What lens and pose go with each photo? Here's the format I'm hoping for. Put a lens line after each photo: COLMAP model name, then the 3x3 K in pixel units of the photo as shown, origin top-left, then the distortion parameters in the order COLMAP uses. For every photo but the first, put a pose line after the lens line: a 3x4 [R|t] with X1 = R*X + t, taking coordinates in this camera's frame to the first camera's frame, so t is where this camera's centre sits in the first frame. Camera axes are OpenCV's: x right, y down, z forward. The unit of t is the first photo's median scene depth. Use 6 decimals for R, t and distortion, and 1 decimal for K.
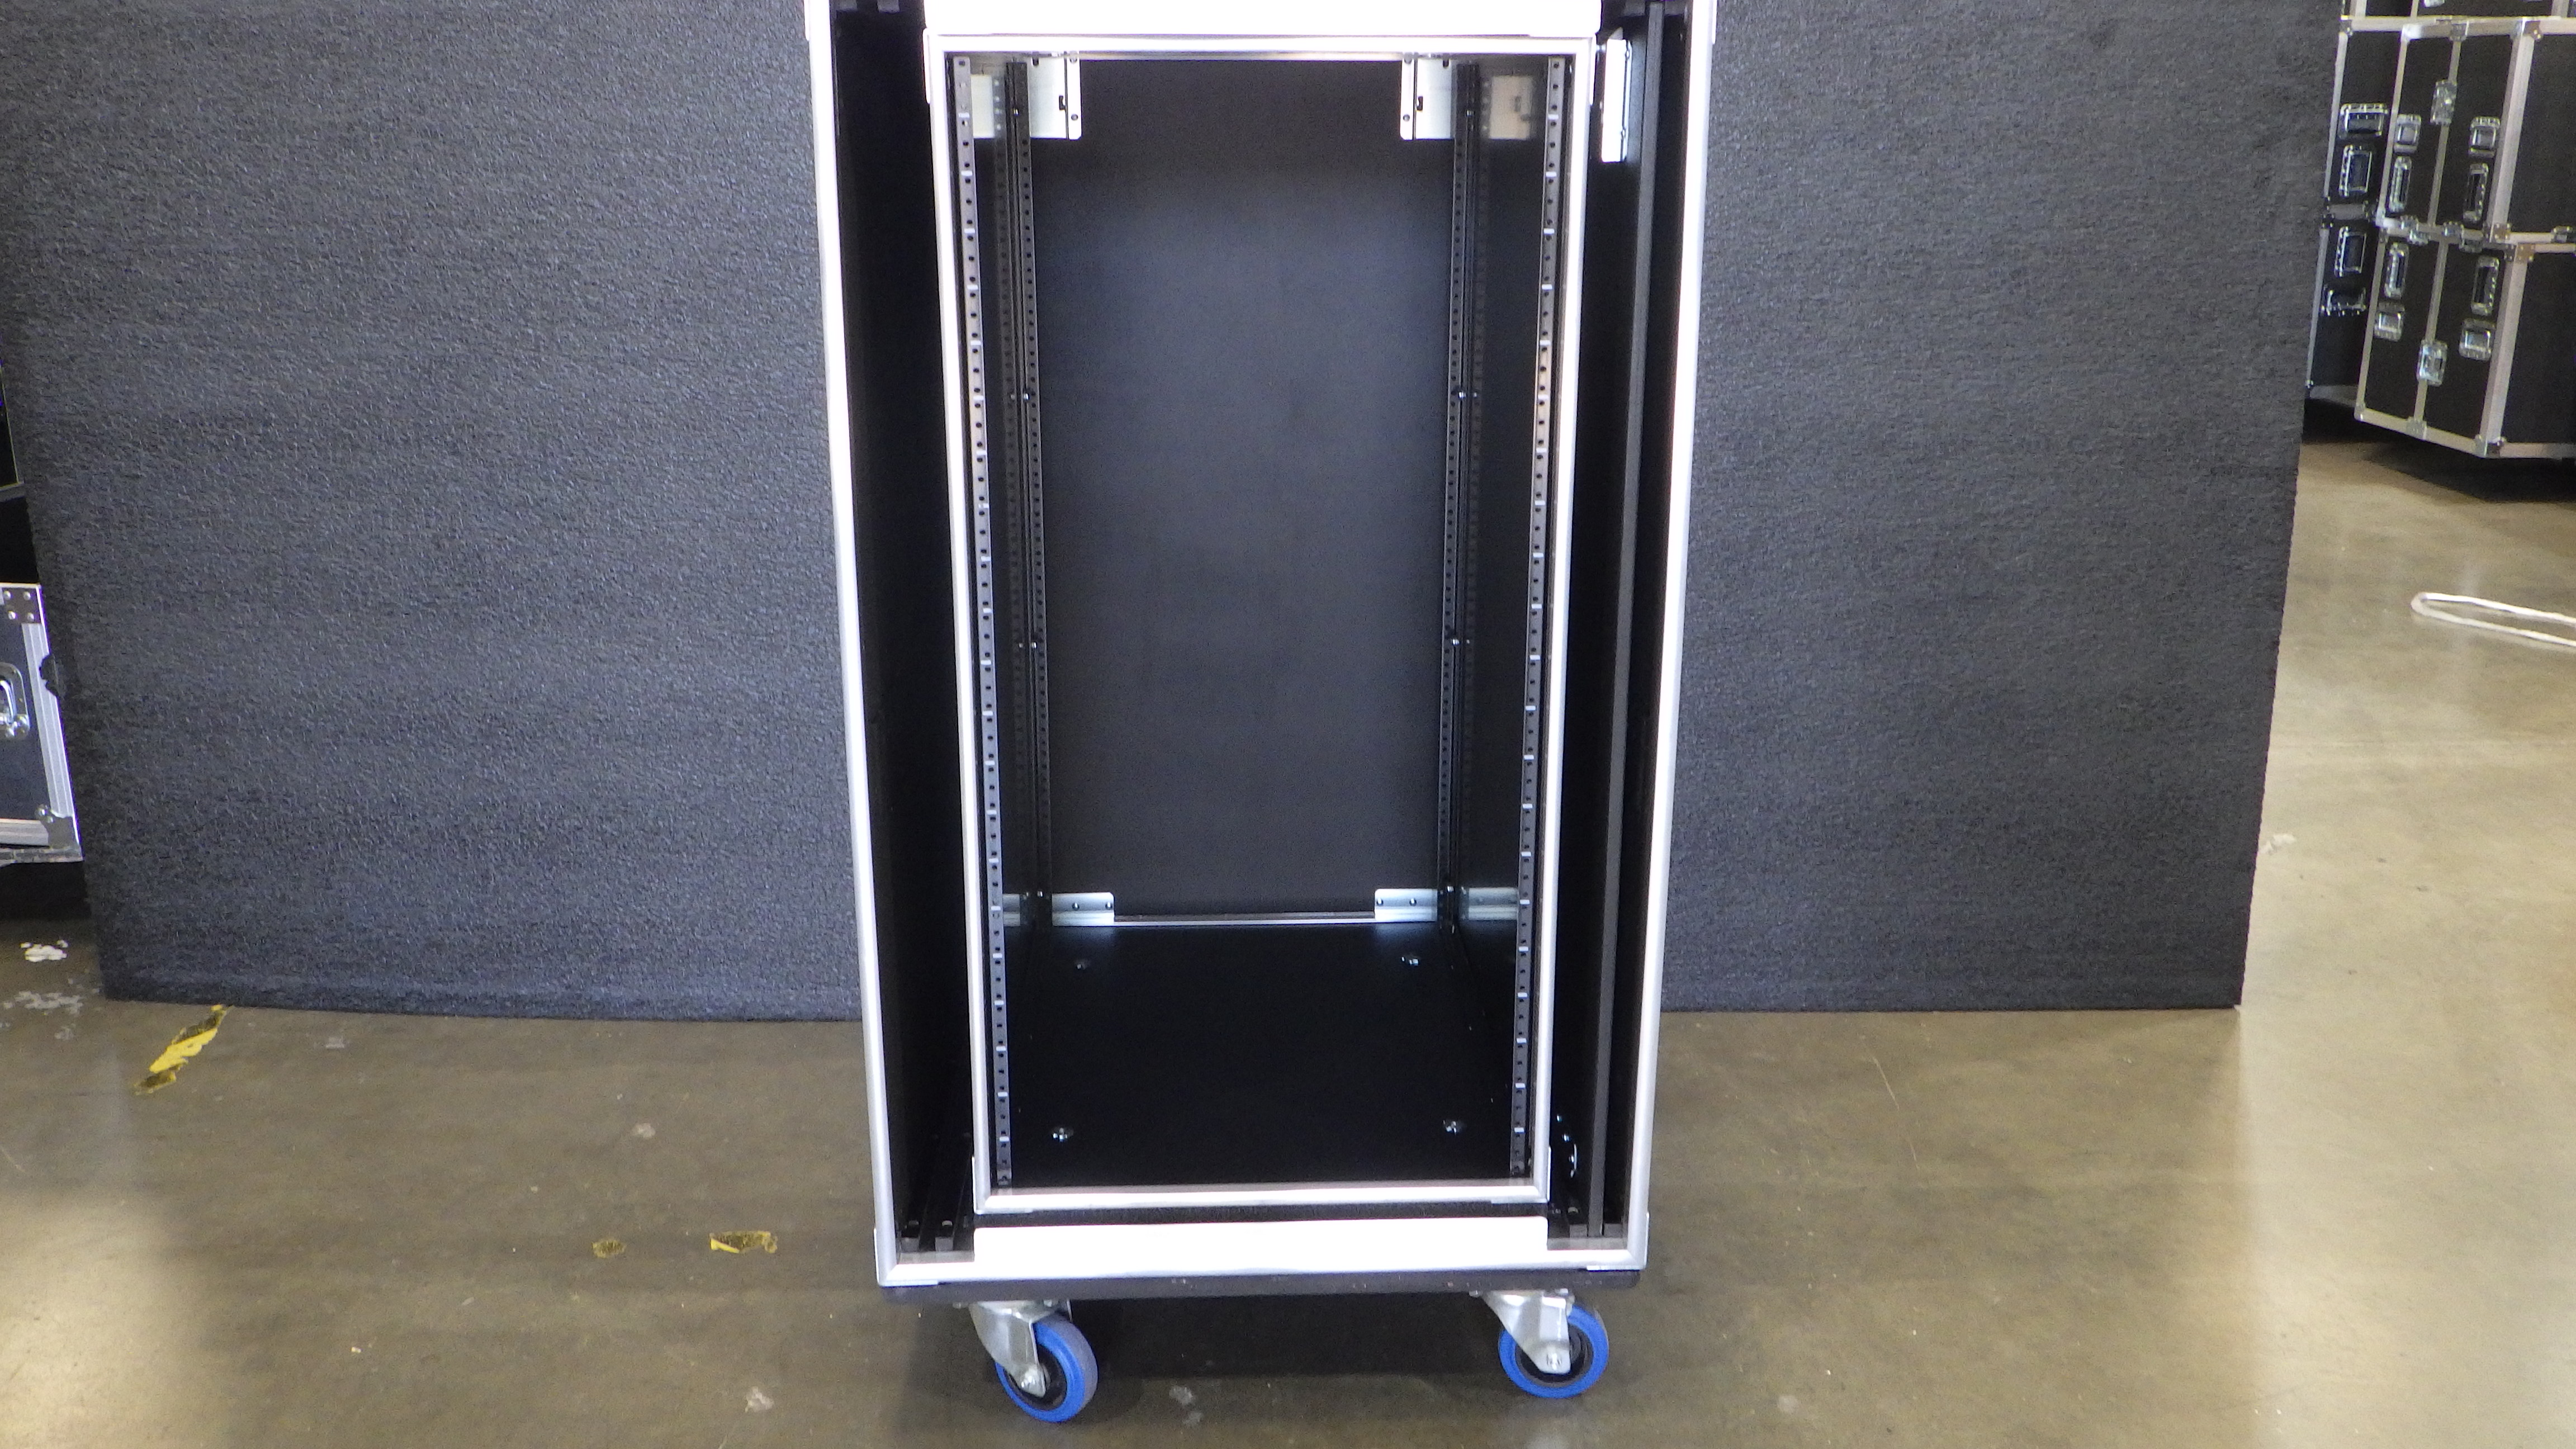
lens RADIAL K [[2160.8, 0, 1289.0], [0, 2160.8, 700.5], [0, 0, 1]] dist [-0.001670, 0.001550]
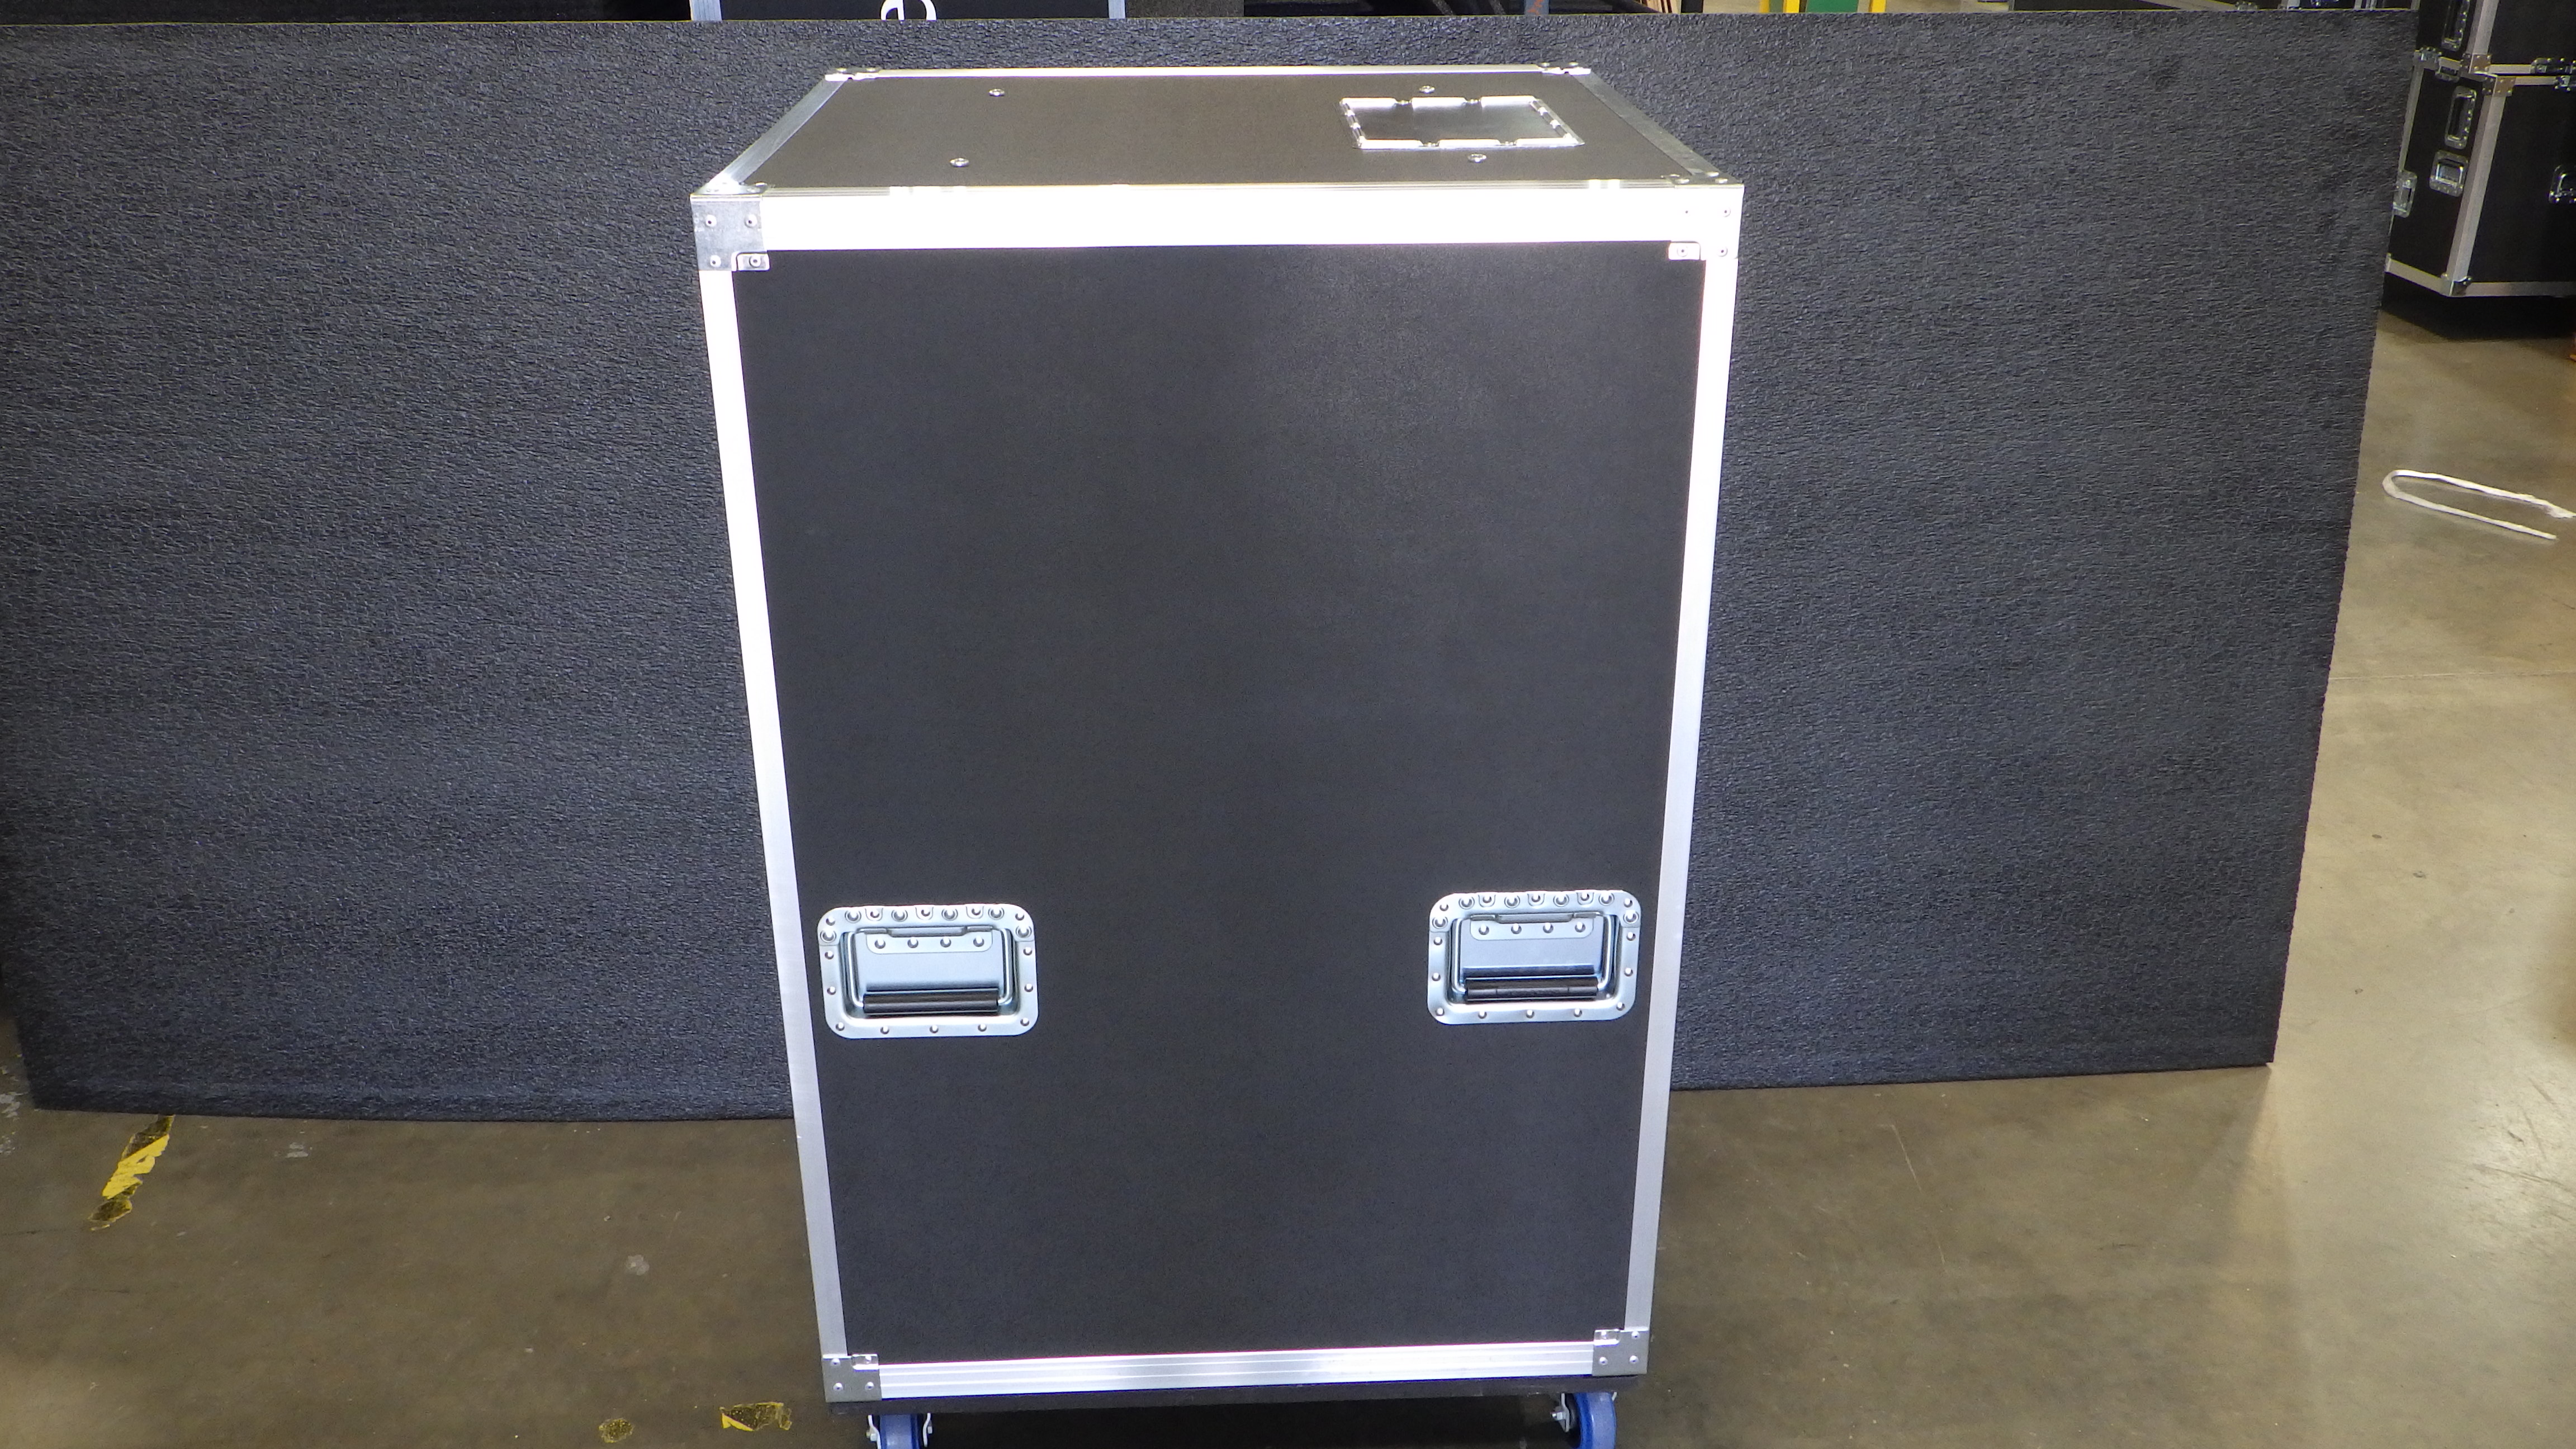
lens RADIAL K [[2160.8, 0, 1295.3], [0, 2160.8, 693.9], [0, 0, 1]] dist [-0.001670, 0.001550]
pose [[0.998851, -0.021608, 0.042778, -0.039033], [0.015827, 0.991238, 0.131139, -0.163190], [-0.045237, -0.130311, 0.990441, 0.063271]]
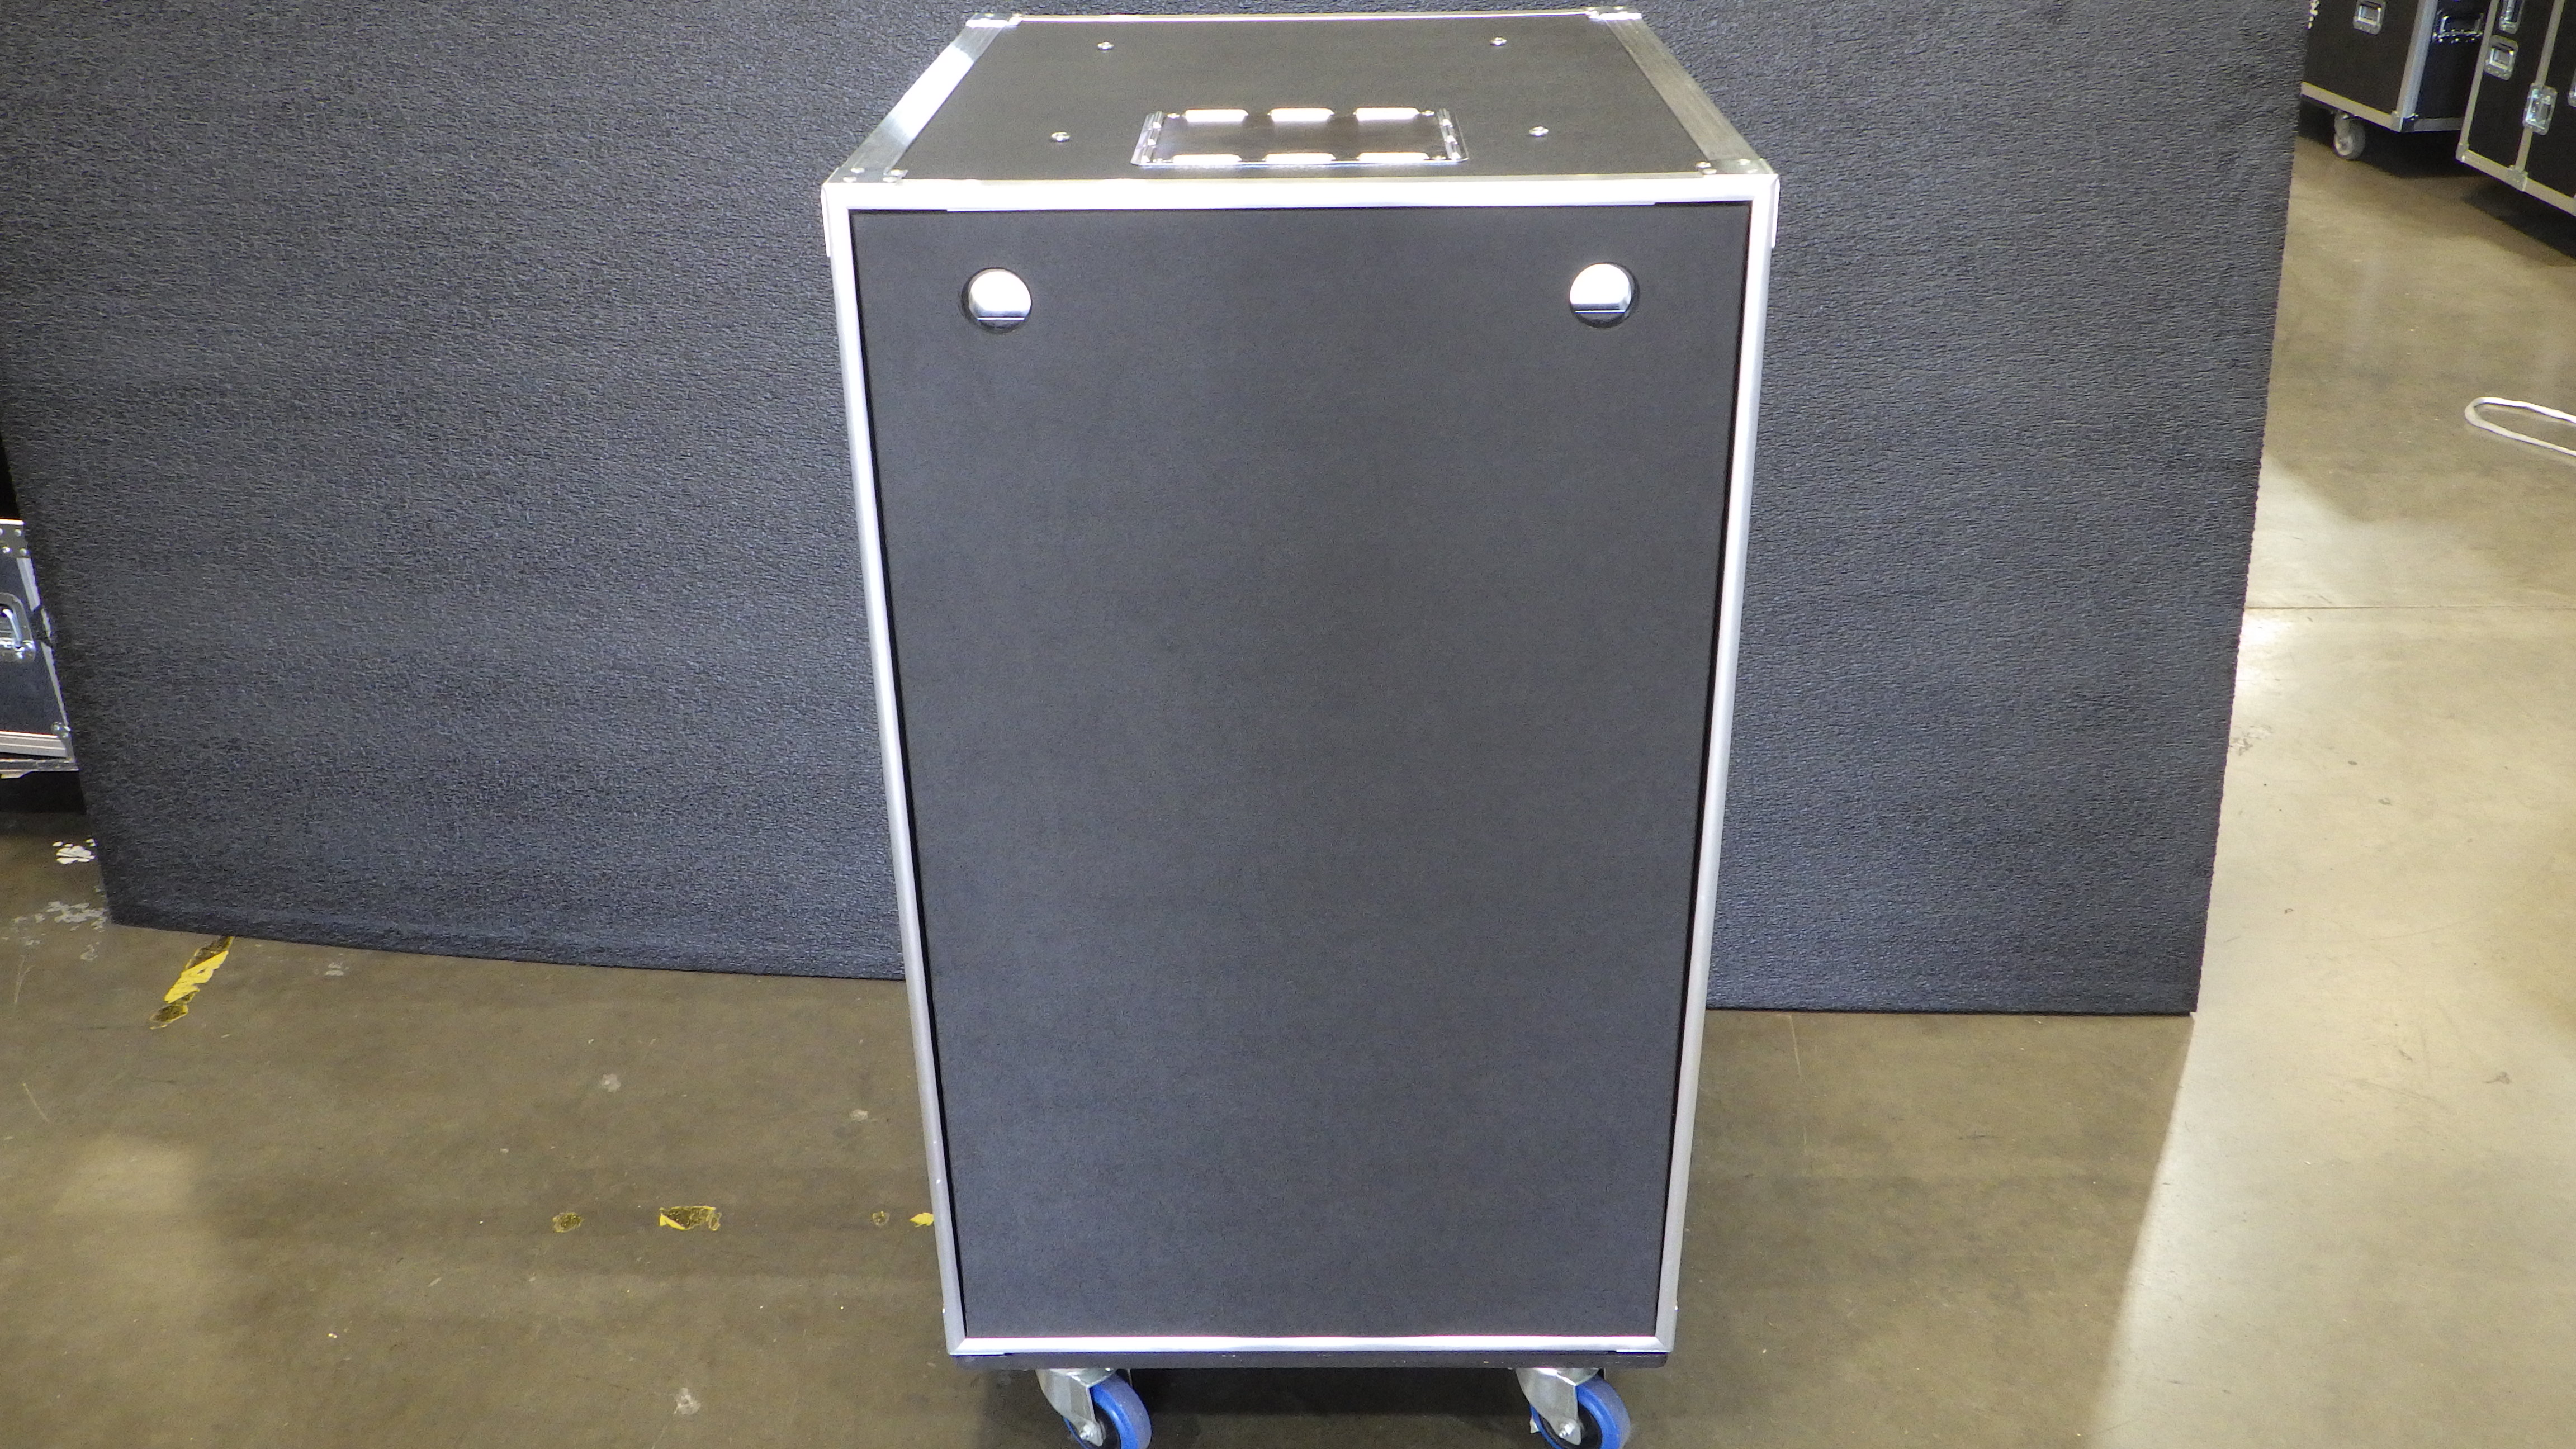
lens RADIAL K [[2160.8, 0, 1287.6], [0, 2160.8, 697.3], [0, 0, 1]] dist [-0.001670, 0.001550]
pose [[0.998620, 0.010266, -0.051500, 0.083747], [-0.001041, 0.984382, 0.176043, -0.166000], [0.052502, -0.175746, 0.983034, -0.000316]]
